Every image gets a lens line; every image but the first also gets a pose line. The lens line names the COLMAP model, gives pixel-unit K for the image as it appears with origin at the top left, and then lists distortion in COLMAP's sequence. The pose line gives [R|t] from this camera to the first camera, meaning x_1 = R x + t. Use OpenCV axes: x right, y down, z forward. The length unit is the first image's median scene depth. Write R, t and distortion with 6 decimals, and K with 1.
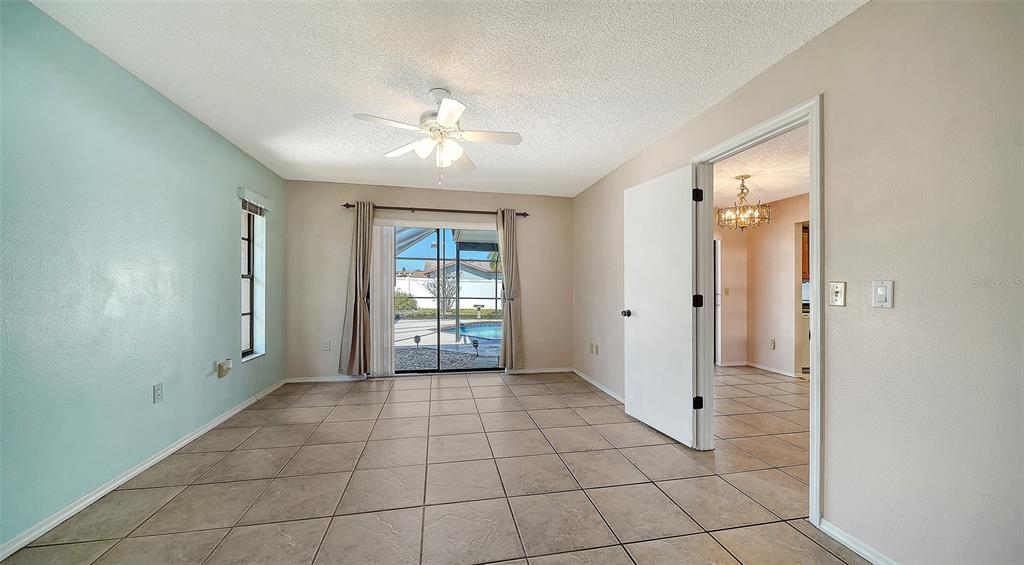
lens RADIAL K [[391.7, 0, 513.7], [0, 391.7, 297.2], [0, 0, 1]] dist [0.001001, 0.000052]
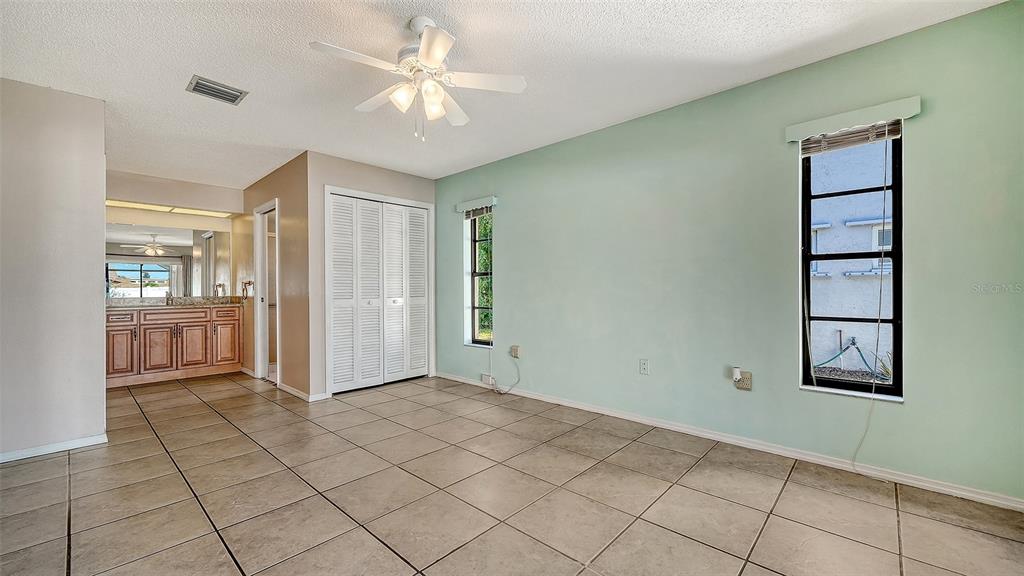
lens RADIAL K [[401.8, 0, 512.0], [0, 401.8, 288.0], [0, 0, 1]] dist [-0.000095, 0.000091]
pose [[-0.820601, -0.003103, -0.571493, 0.134125], [-0.007554, 0.999957, 0.005417, -0.003236], [0.571452, 0.008762, -0.820589, 1.724533]]
